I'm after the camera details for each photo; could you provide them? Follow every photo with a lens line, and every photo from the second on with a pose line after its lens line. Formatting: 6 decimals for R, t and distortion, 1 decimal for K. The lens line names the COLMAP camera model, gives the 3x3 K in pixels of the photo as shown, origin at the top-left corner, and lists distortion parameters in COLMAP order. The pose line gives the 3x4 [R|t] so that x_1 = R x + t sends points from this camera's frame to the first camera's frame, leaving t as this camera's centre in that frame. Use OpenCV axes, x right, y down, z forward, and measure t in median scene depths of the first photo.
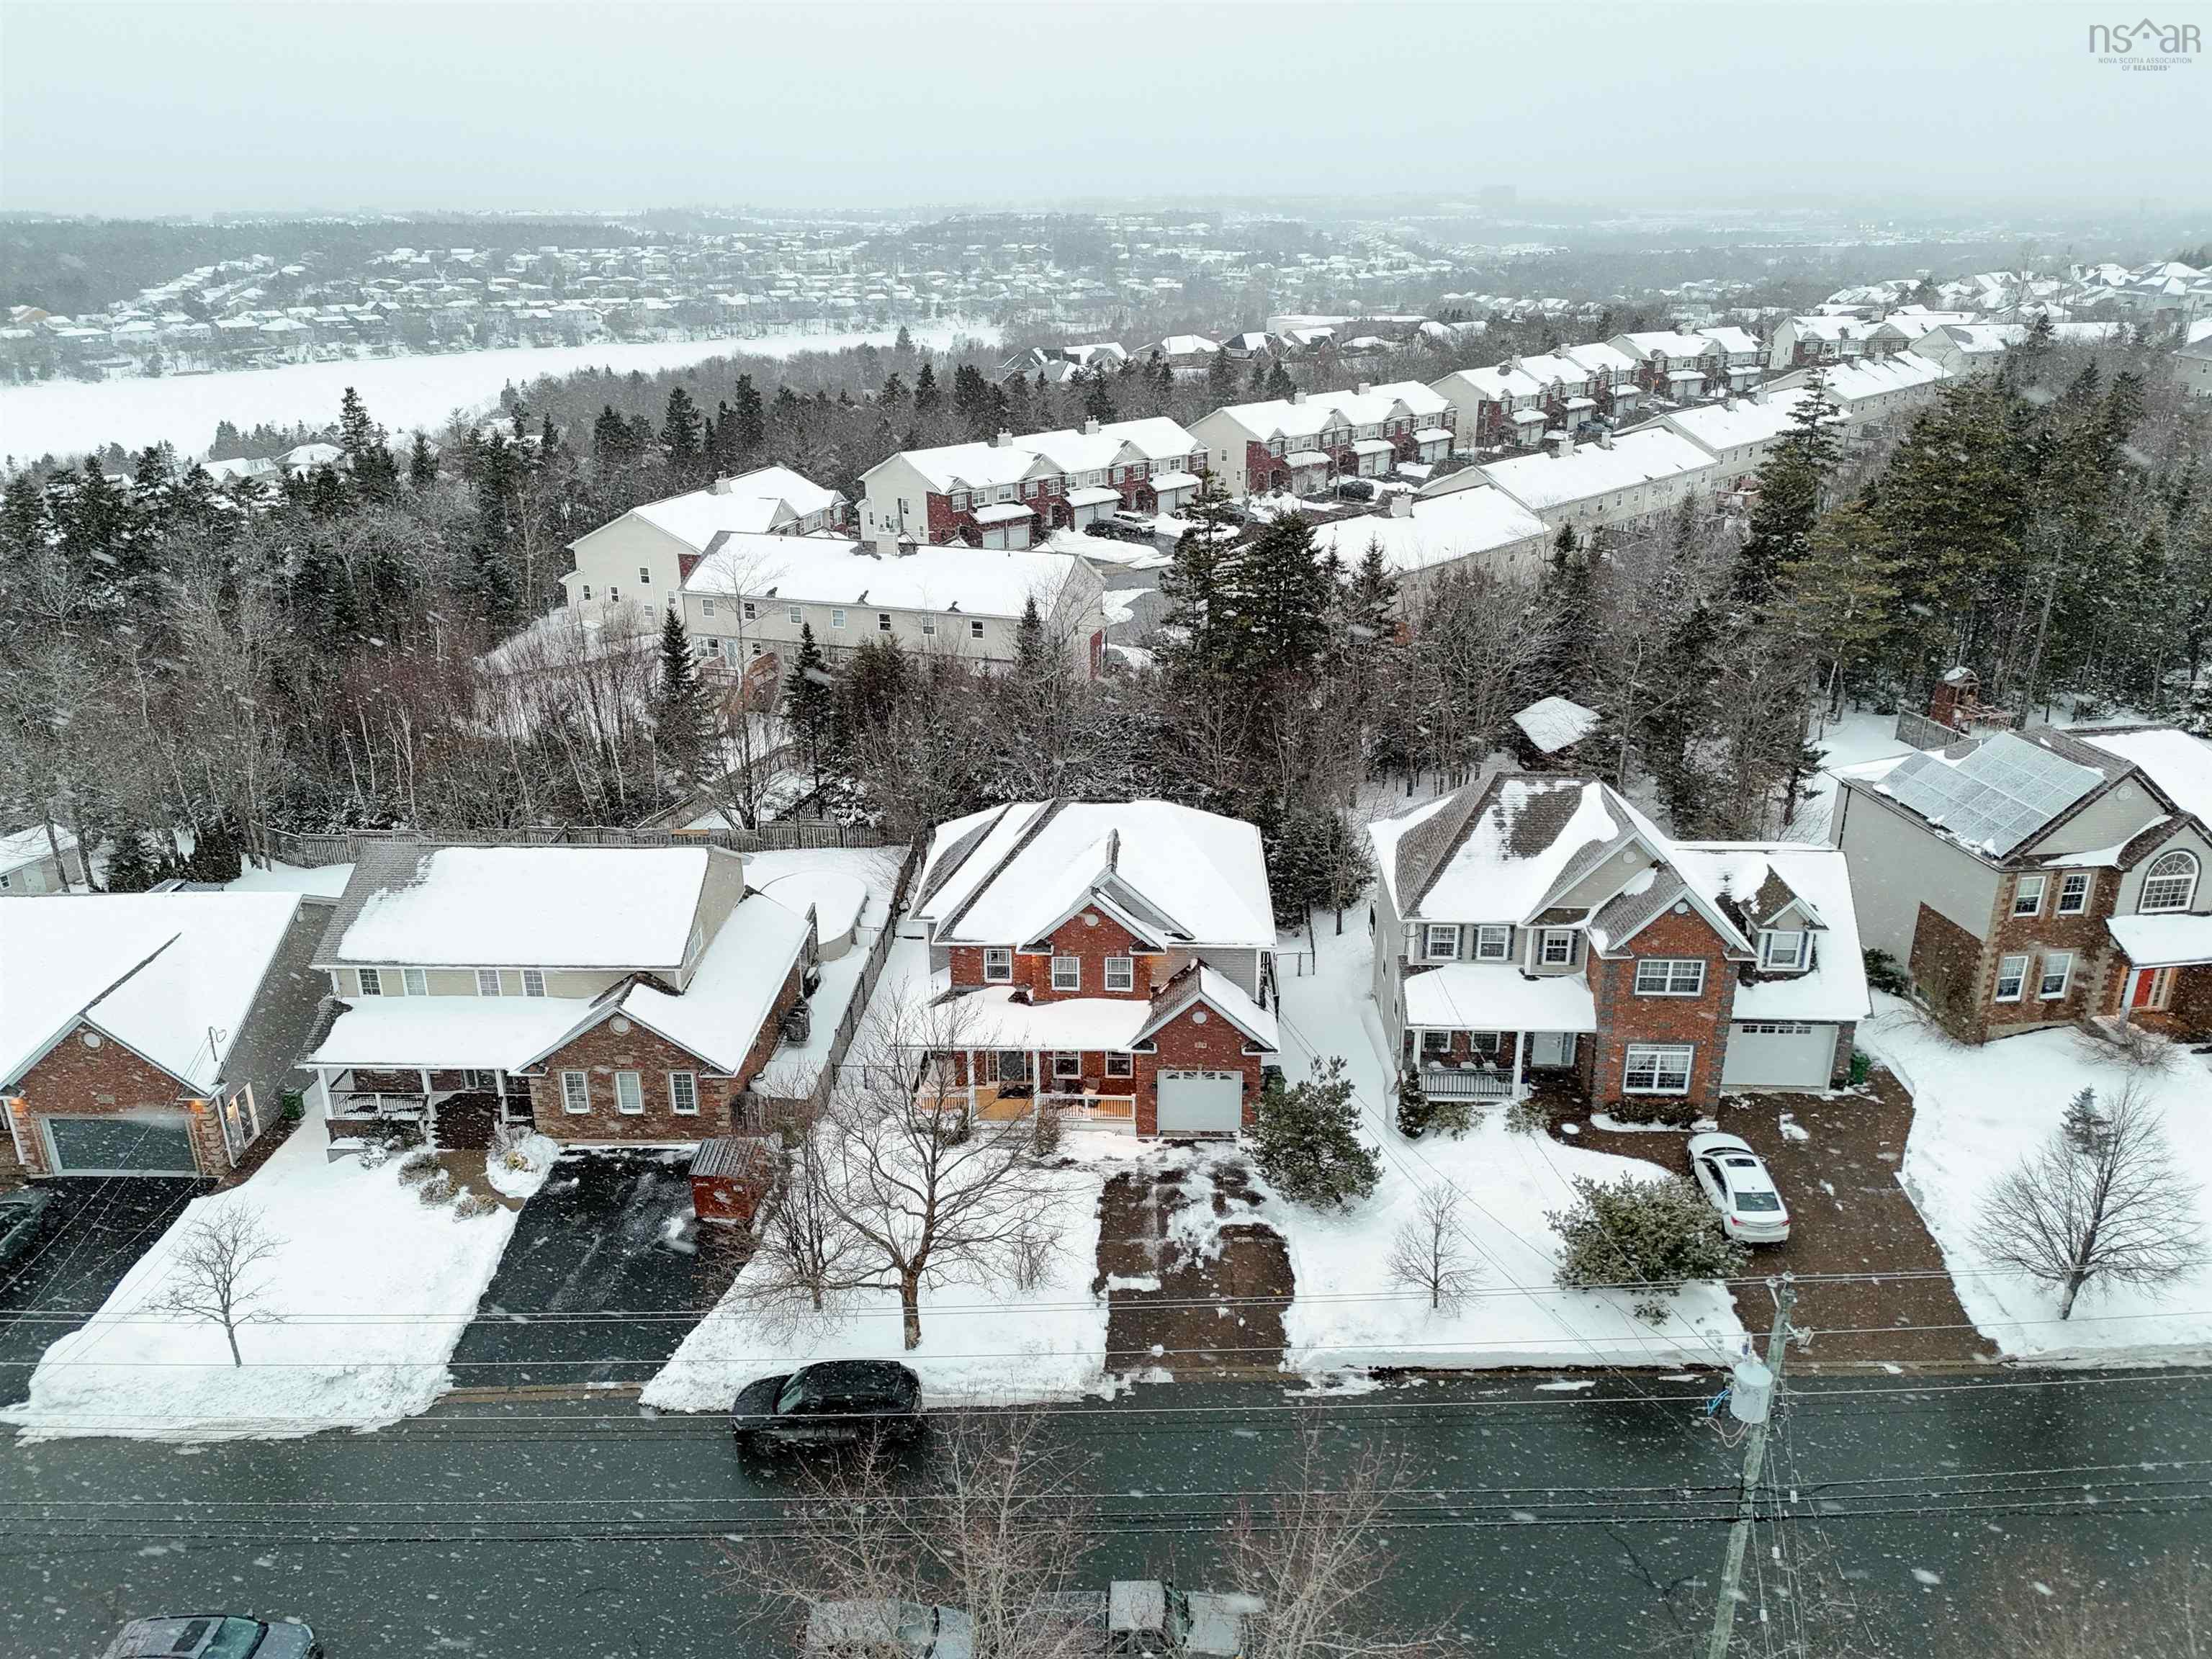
lens RADIAL K [[1616.0, 0, 1112.4], [0, 1616.0, 826.7], [0, 0, 1]] dist [0.070637, -0.063899]
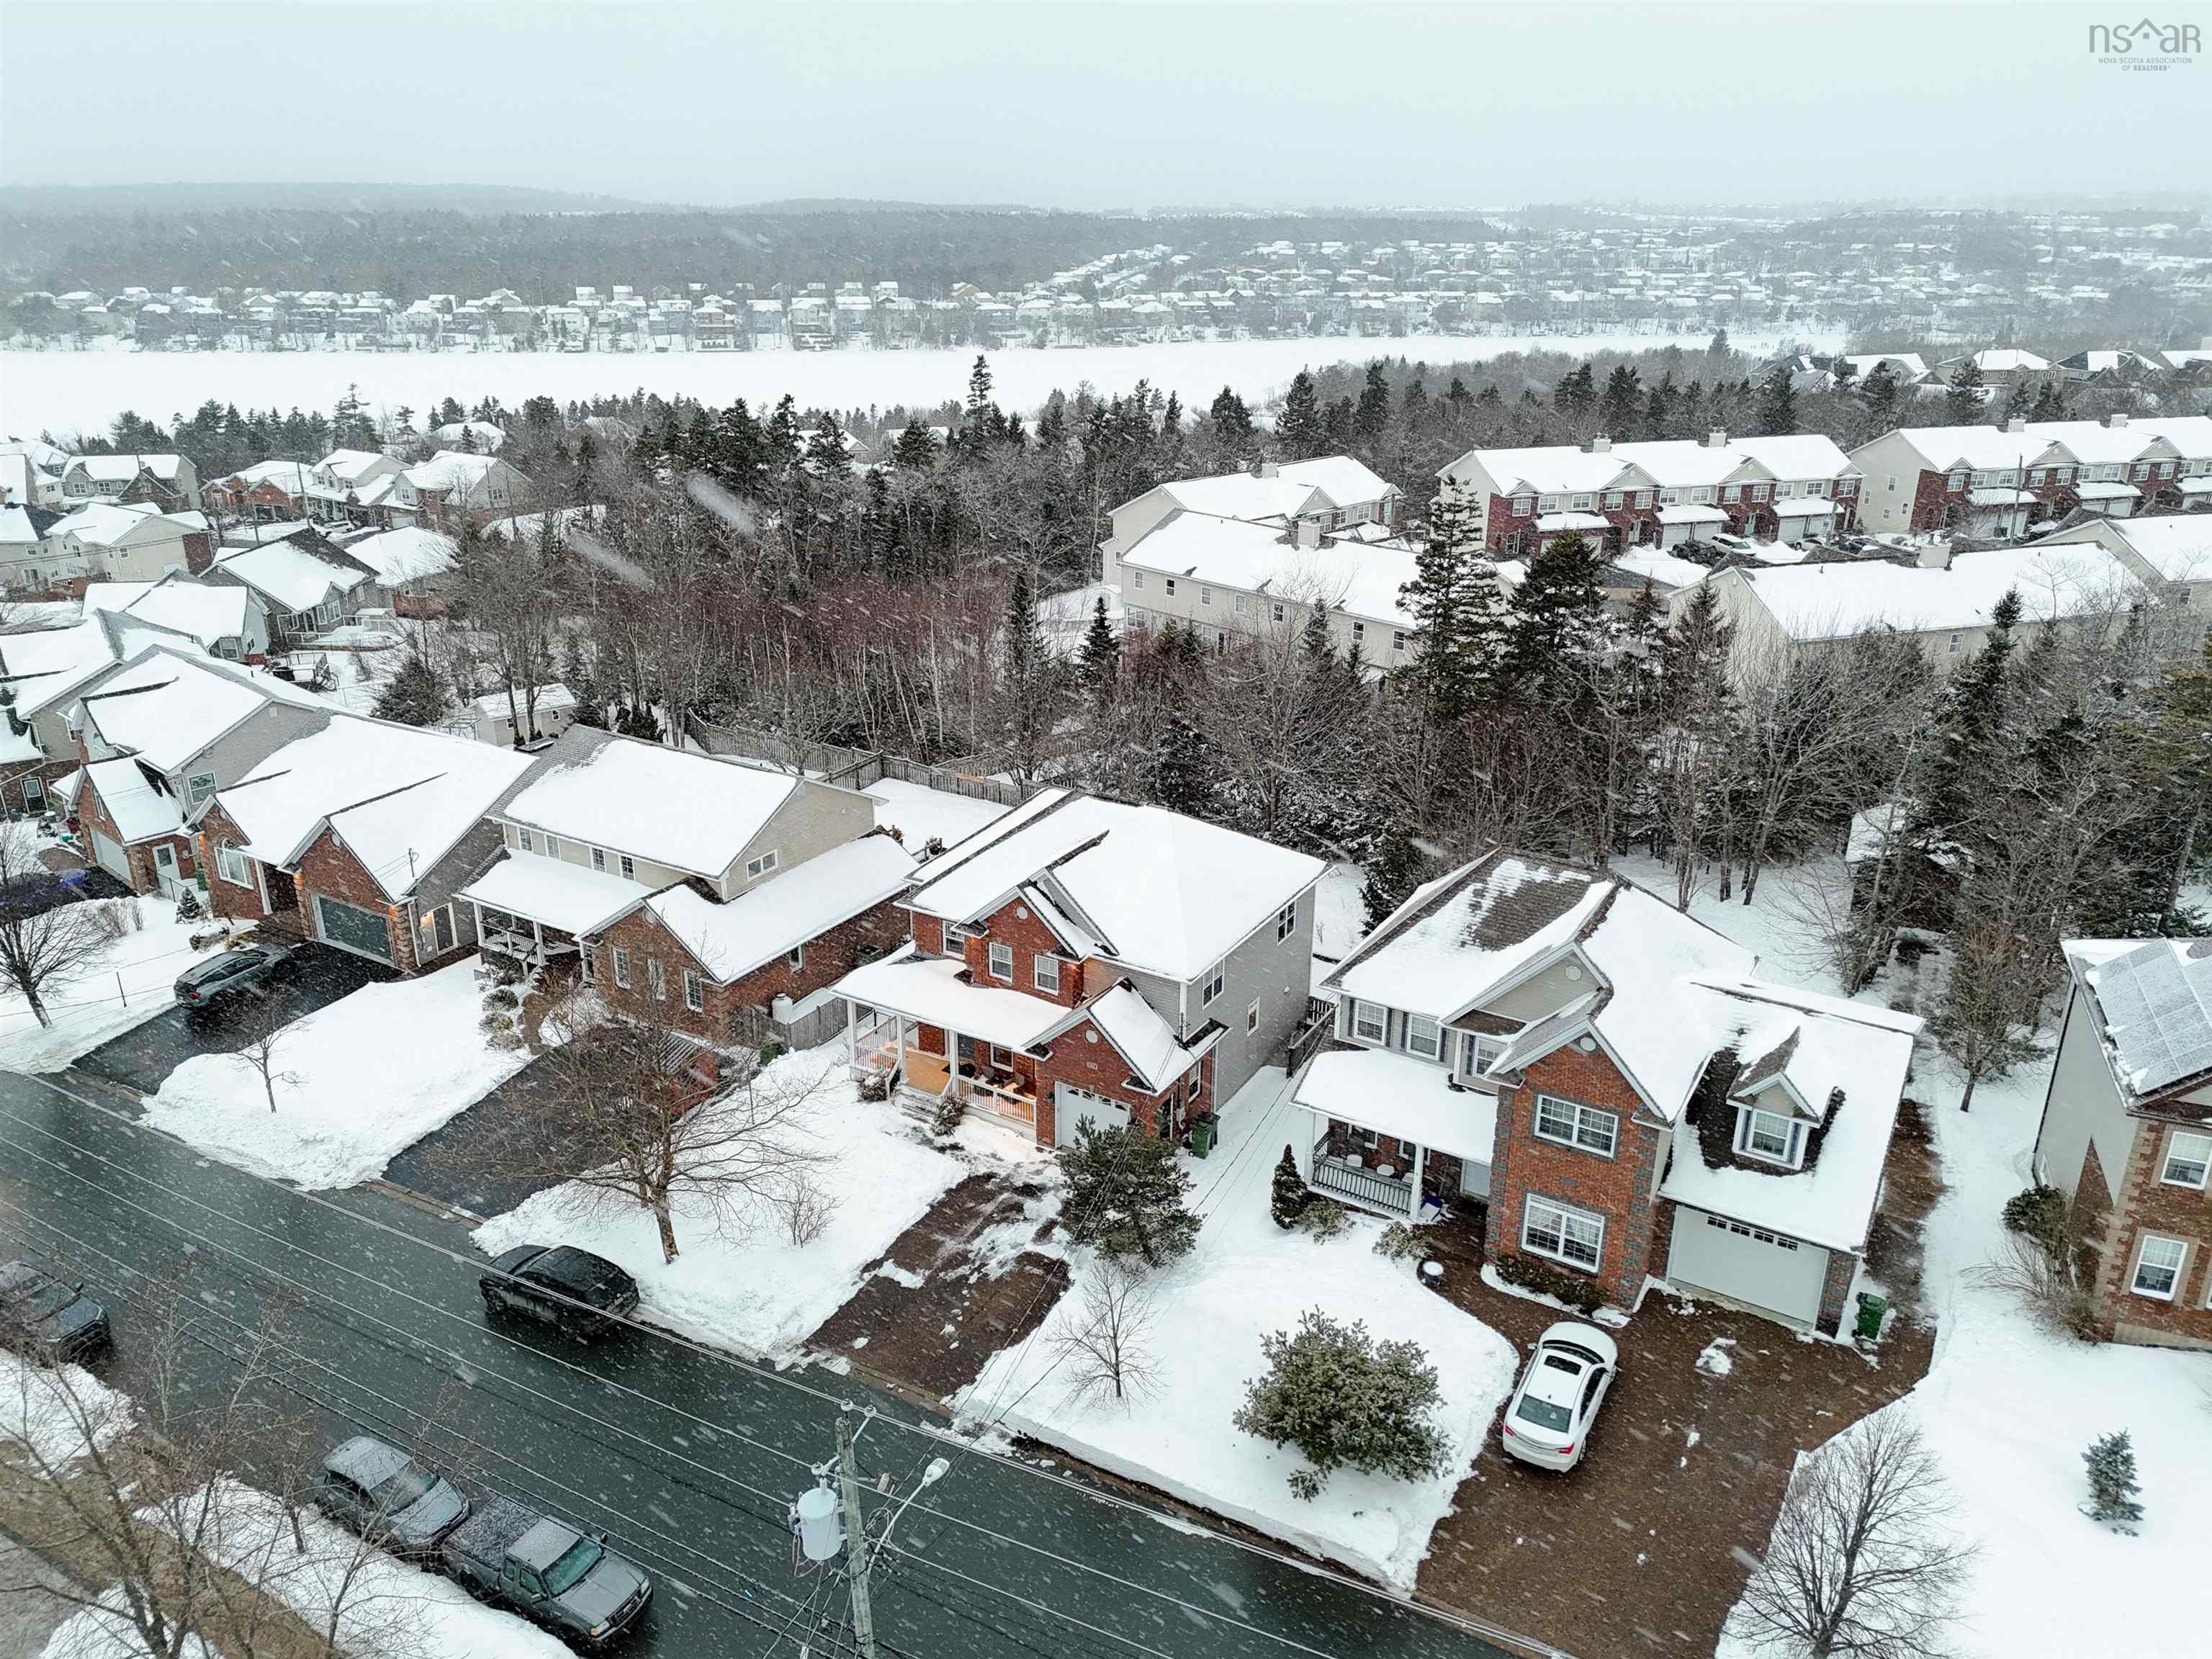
lens RADIAL K [[1616.0, 0, 1112.4], [0, 1616.0, 826.7], [0, 0, 1]] dist [0.070637, -0.063899]
pose [[0.874809, 0.185675, -0.447475, 0.447309], [-0.184844, 0.981692, 0.045975, -0.046549], [0.447819, 0.042493, 0.893114, 0.147399]]
